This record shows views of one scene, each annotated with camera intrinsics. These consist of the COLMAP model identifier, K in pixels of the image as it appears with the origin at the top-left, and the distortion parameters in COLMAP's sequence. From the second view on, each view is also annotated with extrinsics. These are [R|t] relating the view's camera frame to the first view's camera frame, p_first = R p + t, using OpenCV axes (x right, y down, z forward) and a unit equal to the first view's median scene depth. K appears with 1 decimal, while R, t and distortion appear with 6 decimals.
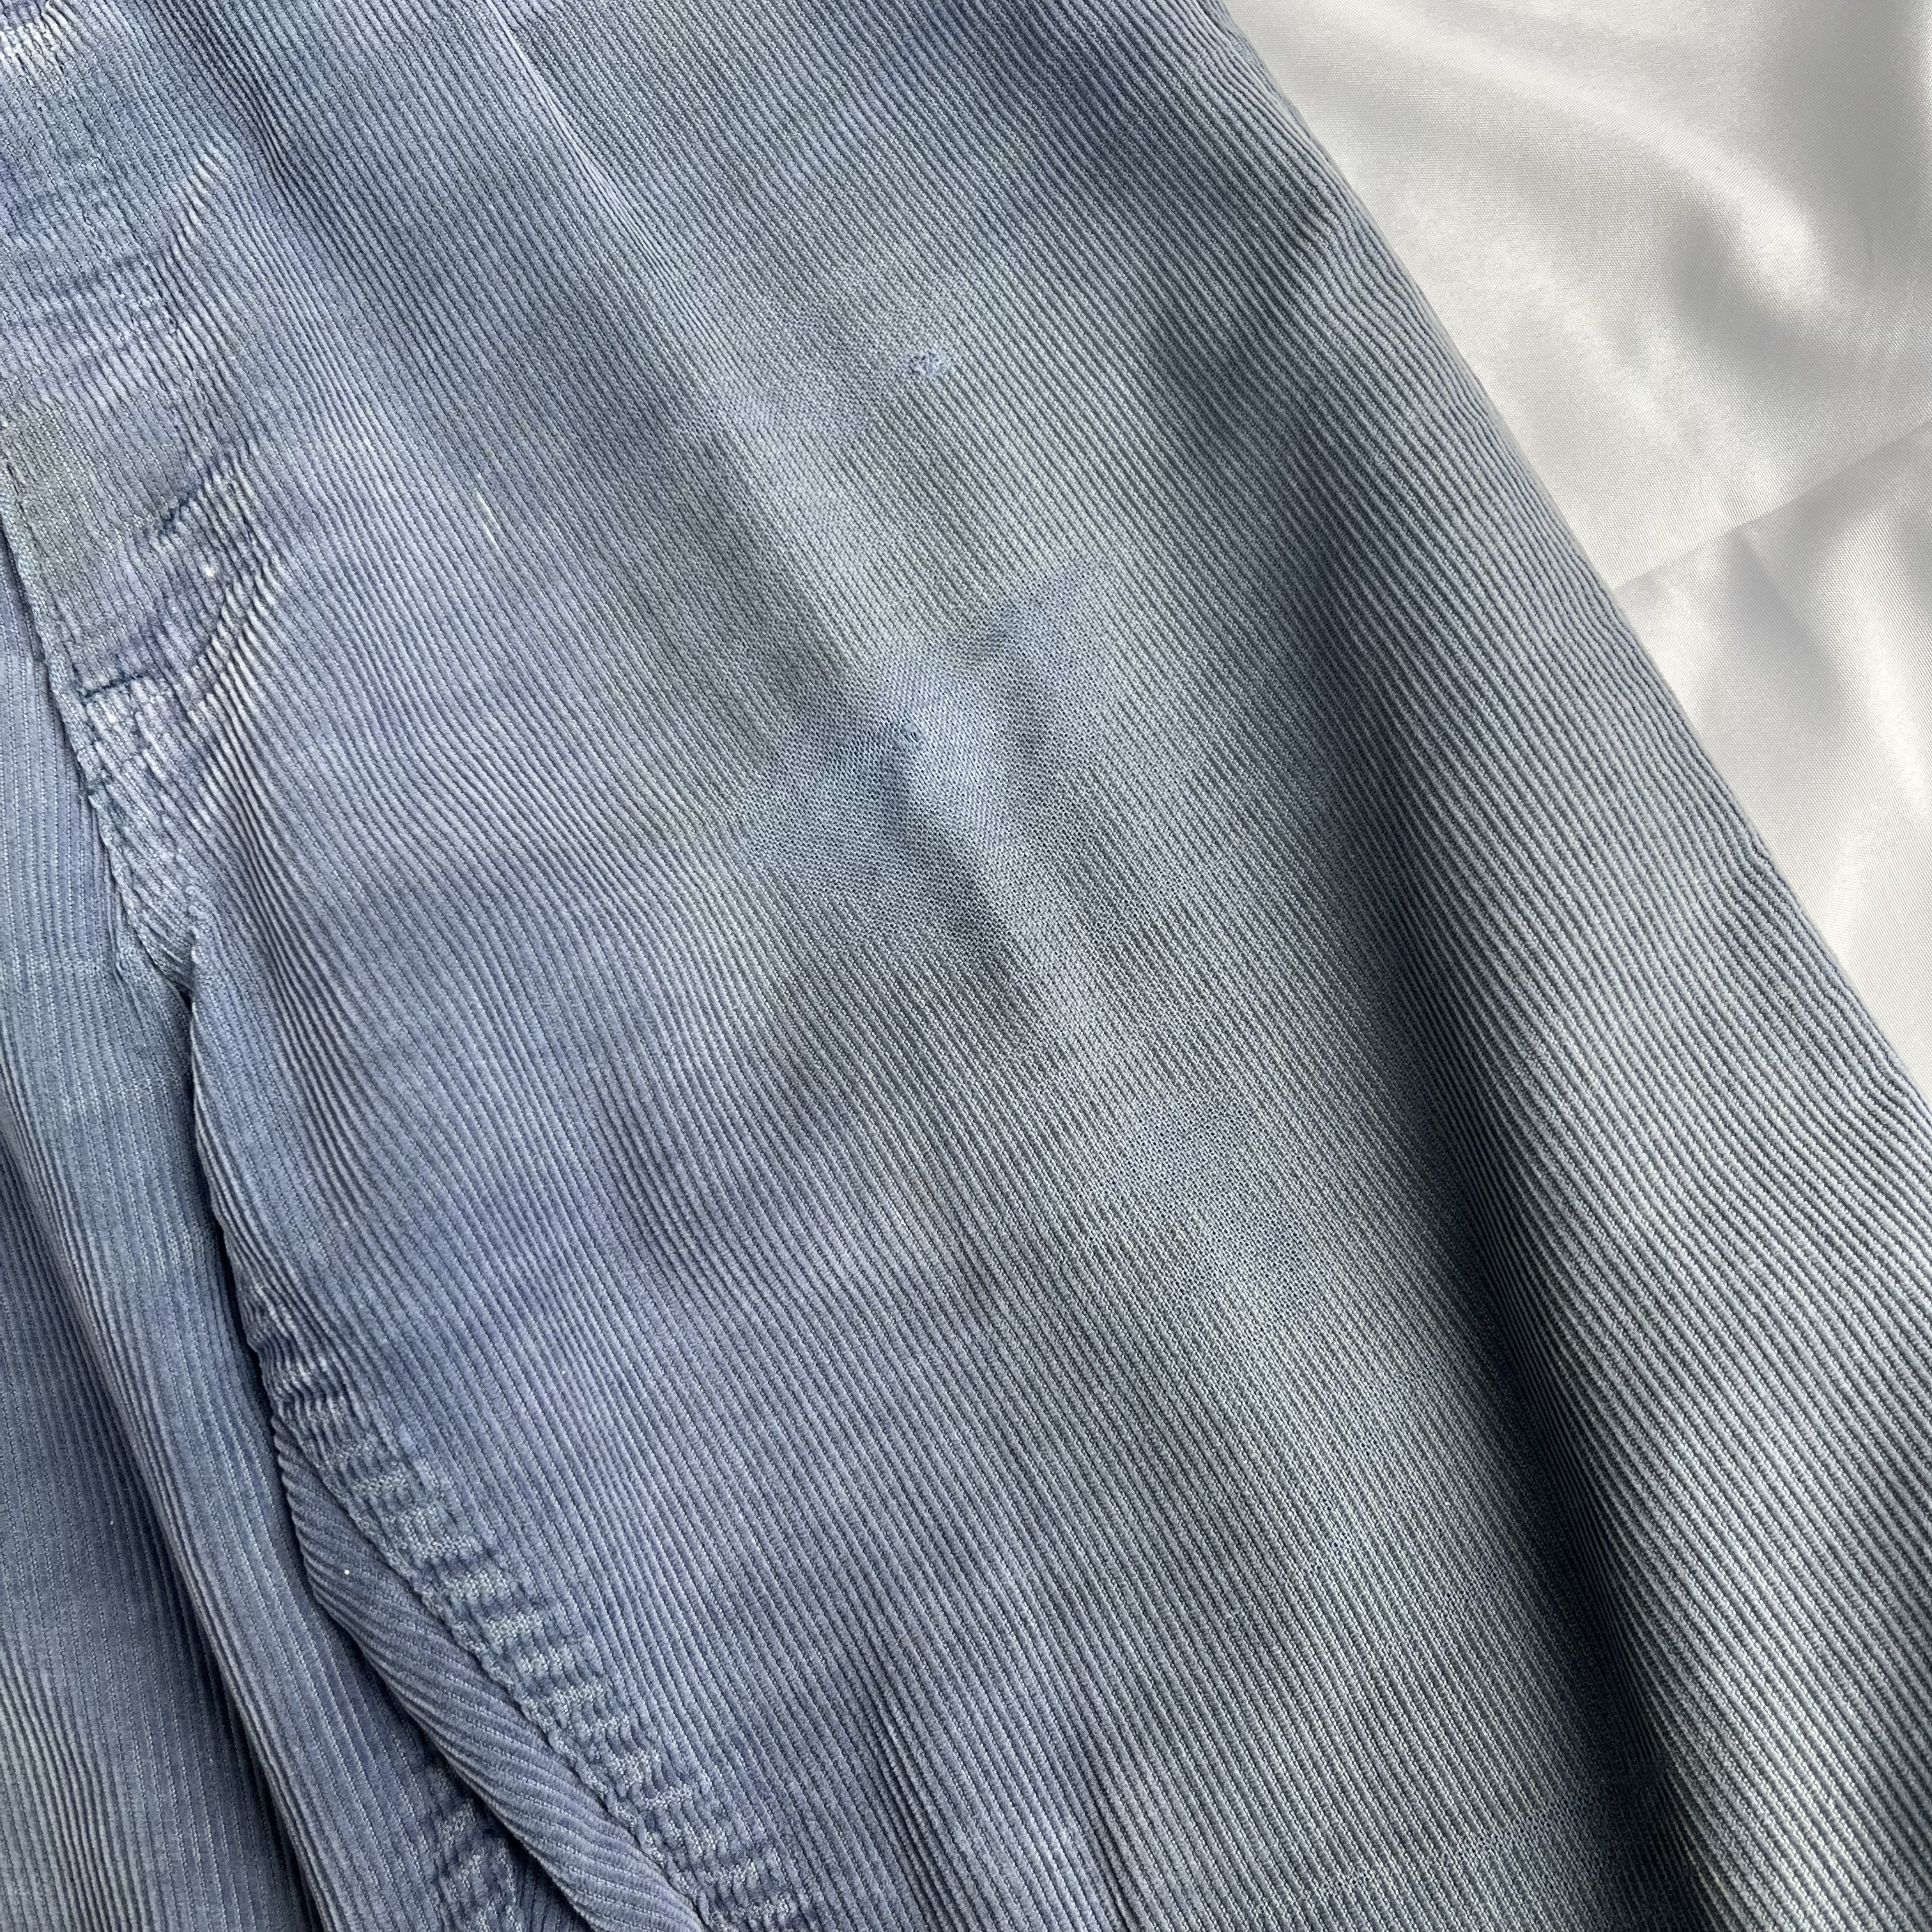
lens RADIAL K [[2030.3, 0, 966.0], [0, 2030.3, 966.0], [0, 0, 1]] dist [0.013248, 0.005972]
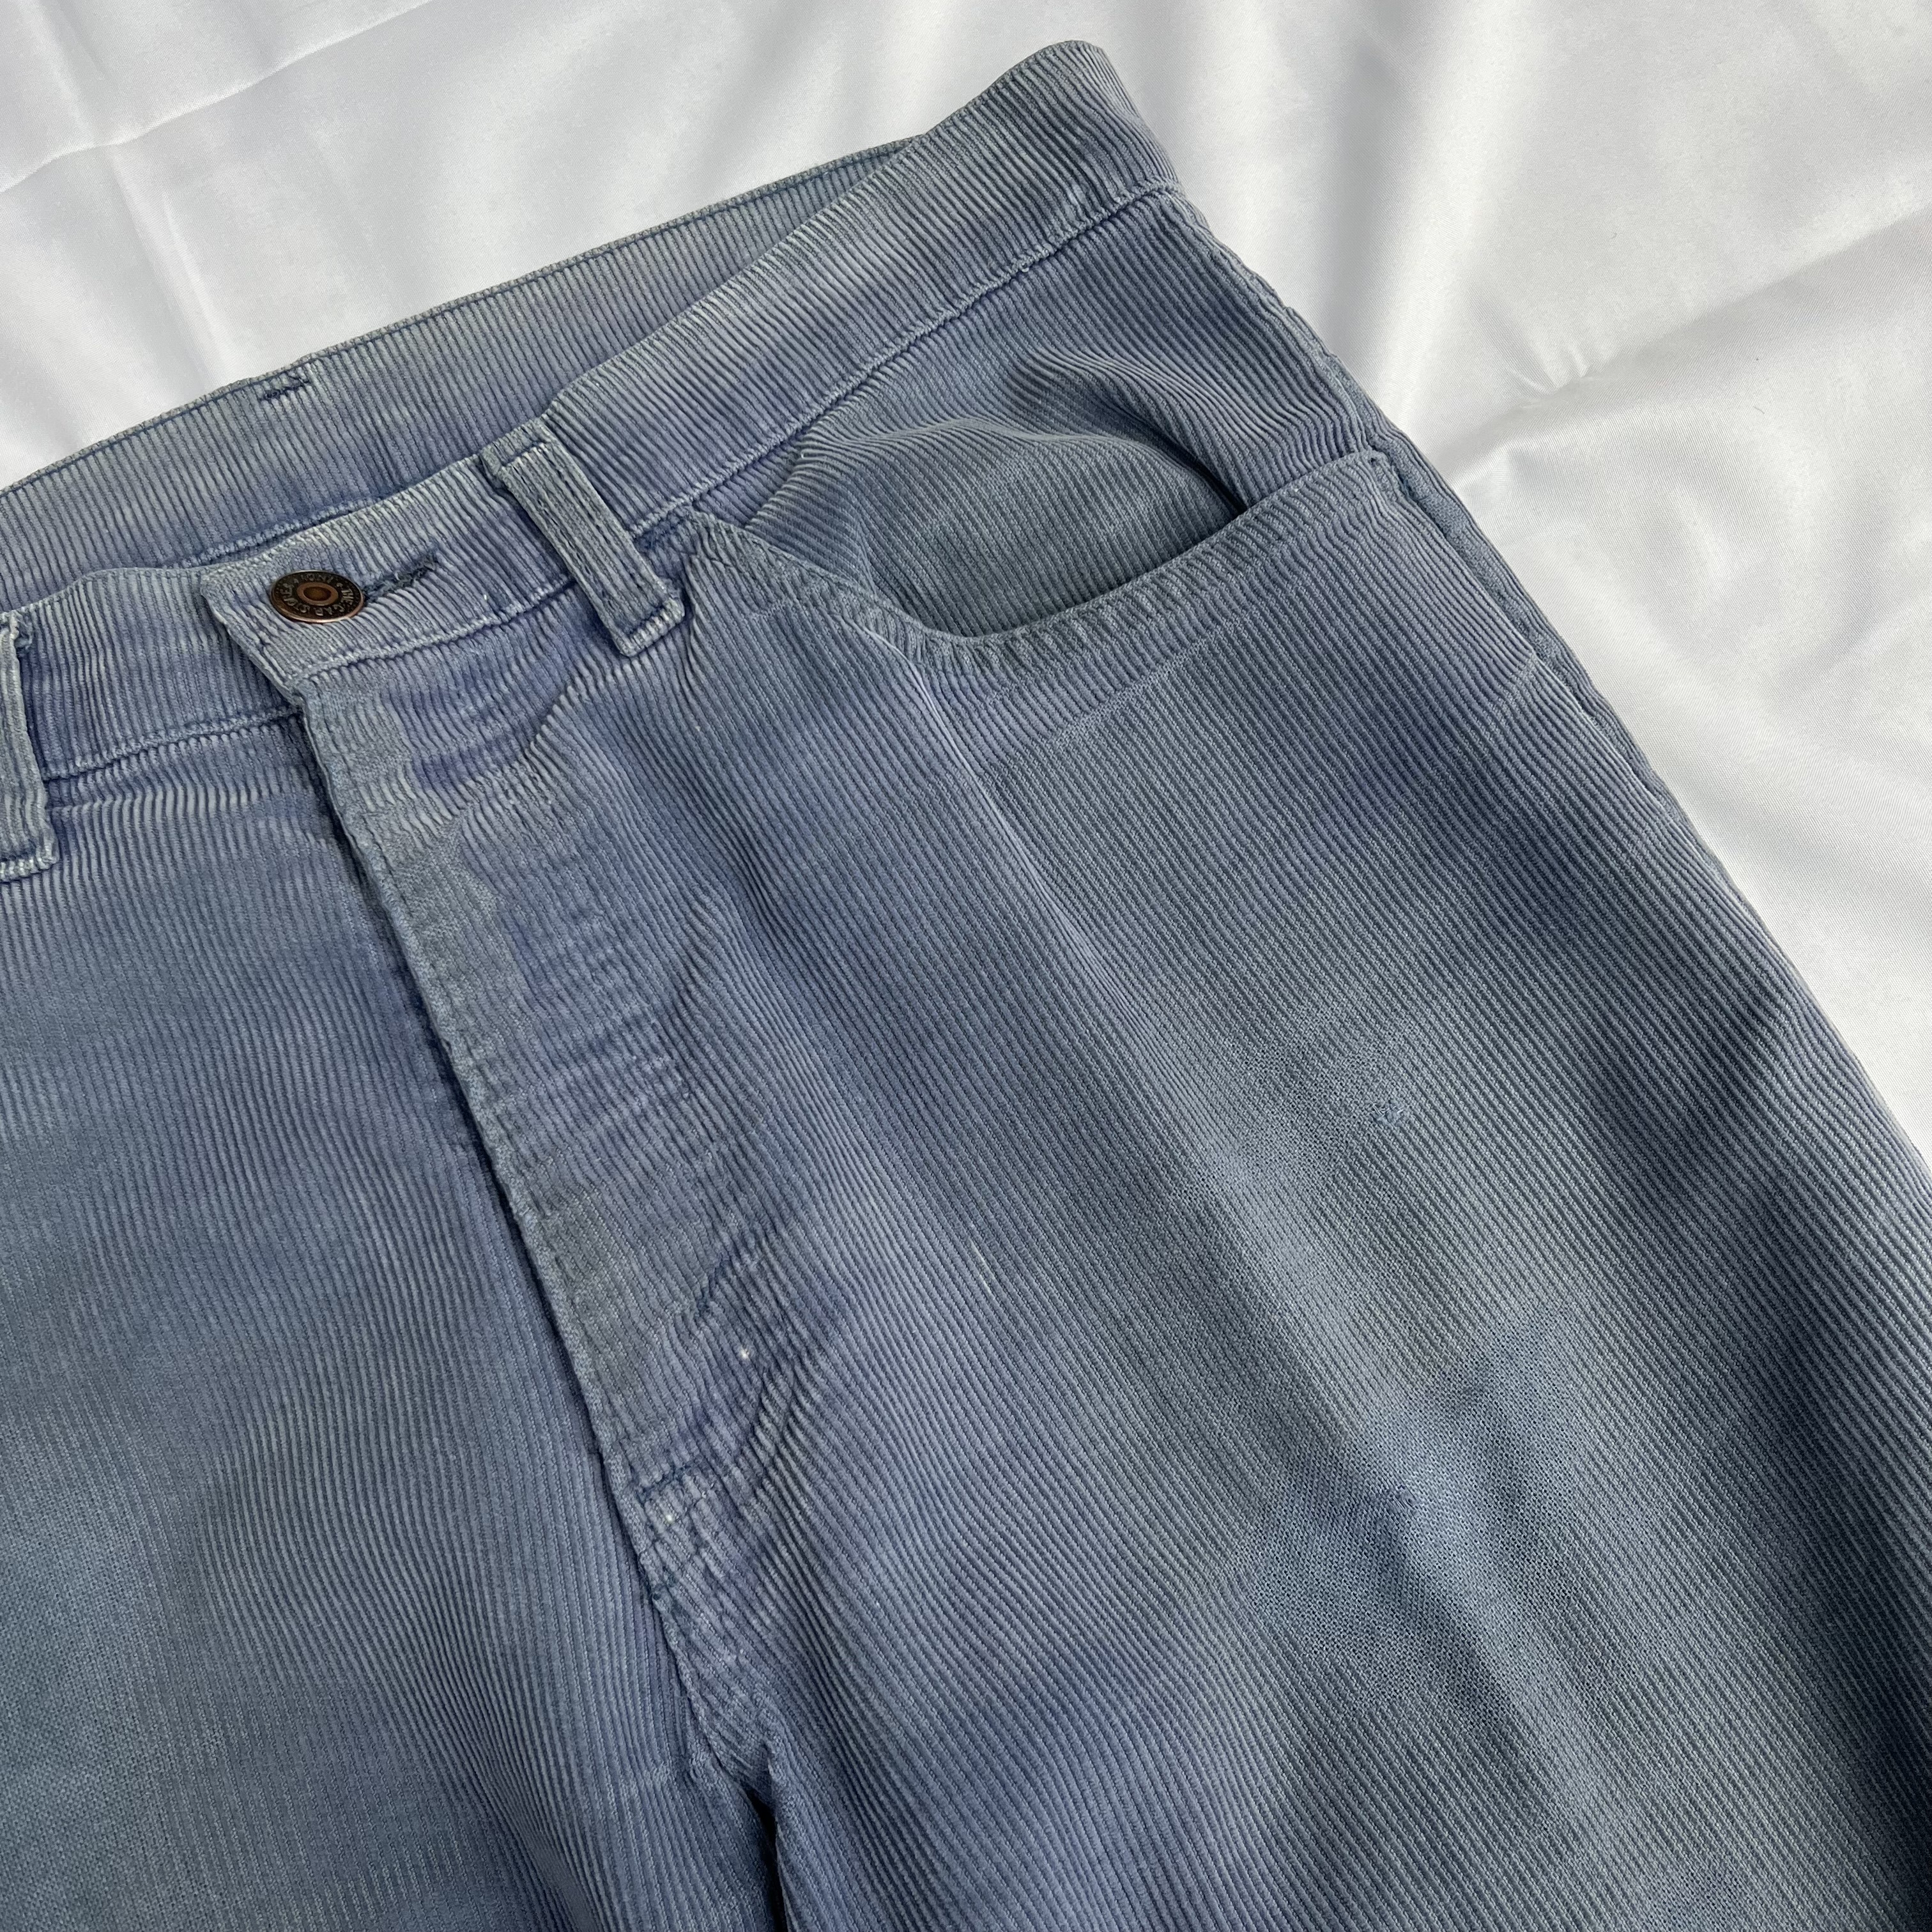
lens RADIAL K [[1995.9, 0, 966.0], [0, 1995.9, 966.0], [0, 0, 1]] dist [0.048190, -0.048311]
pose [[0.999523, -0.003640, 0.030663, -0.281637], [0.004179, 0.999837, -0.017541, -0.368012], [-0.030594, 0.017661, 0.999376, -0.043751]]
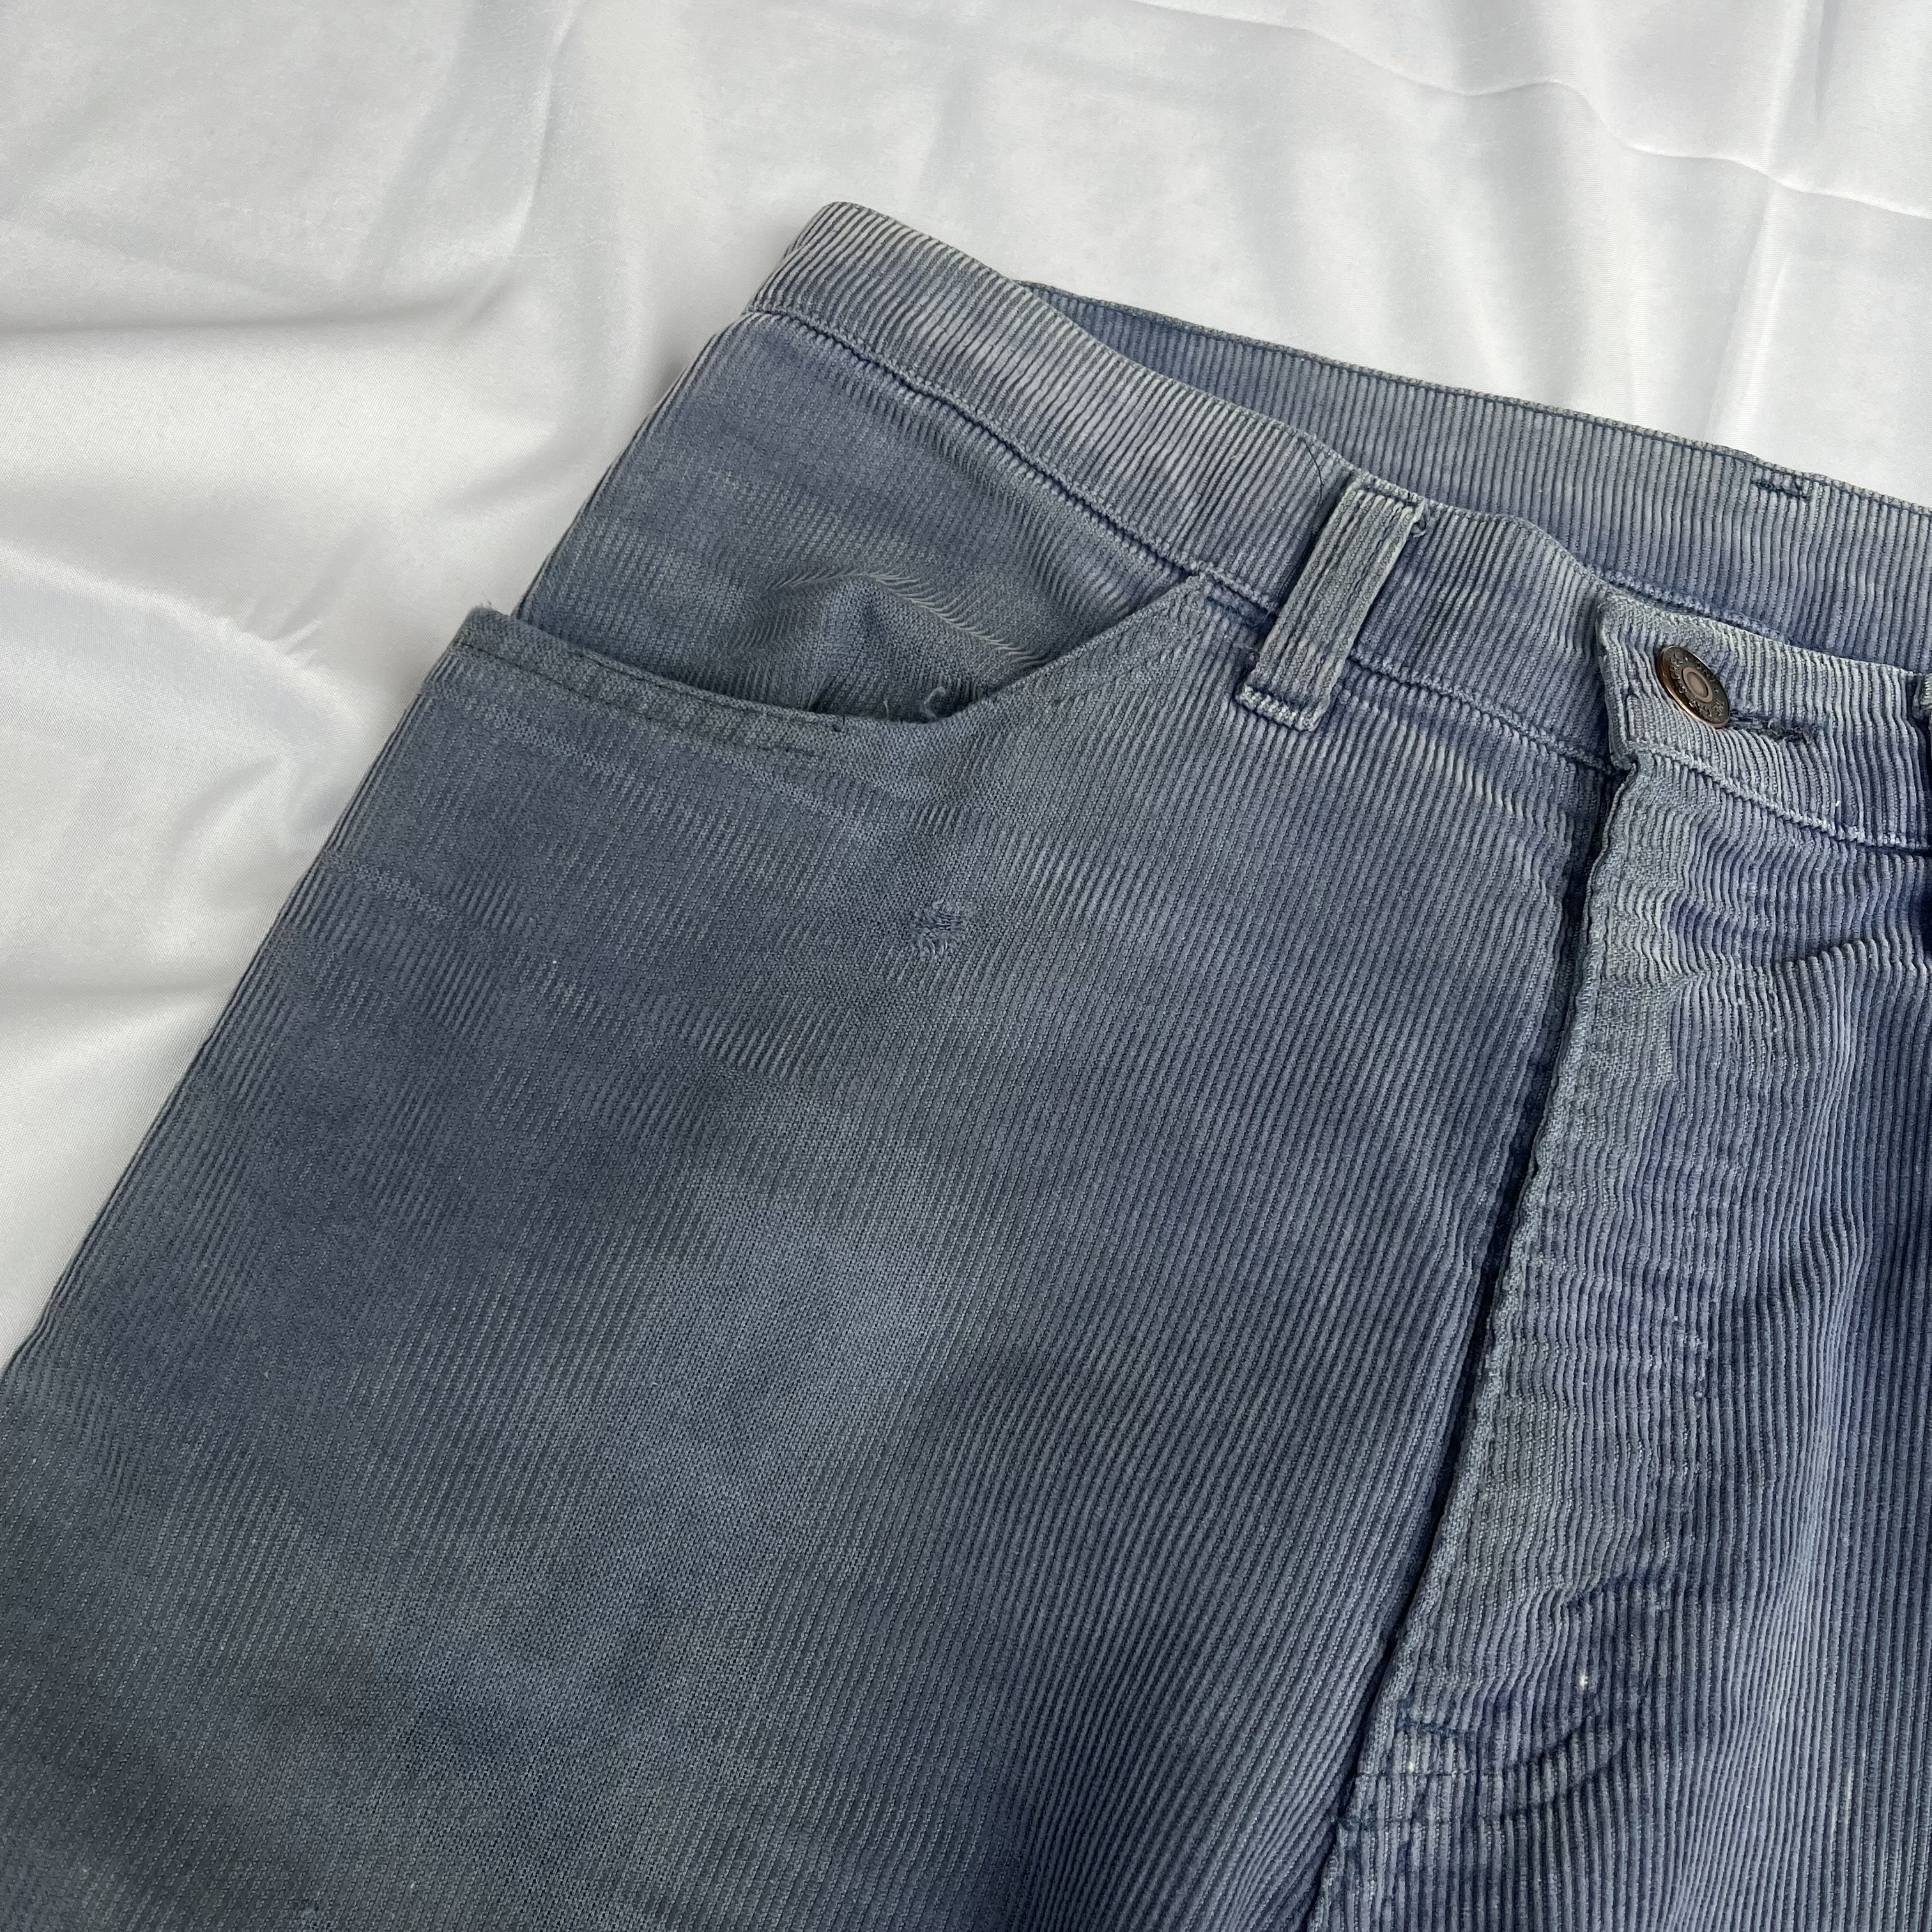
lens RADIAL K [[2030.3, 0, 966.0], [0, 2030.3, 966.0], [0, 0, 1]] dist [0.013248, 0.005972]
pose [[0.724603, 0.660899, -0.195353, -0.589086], [-0.673638, 0.739059, 0.001655, -0.239323], [0.145472, 0.130398, 0.980732, 0.036011]]
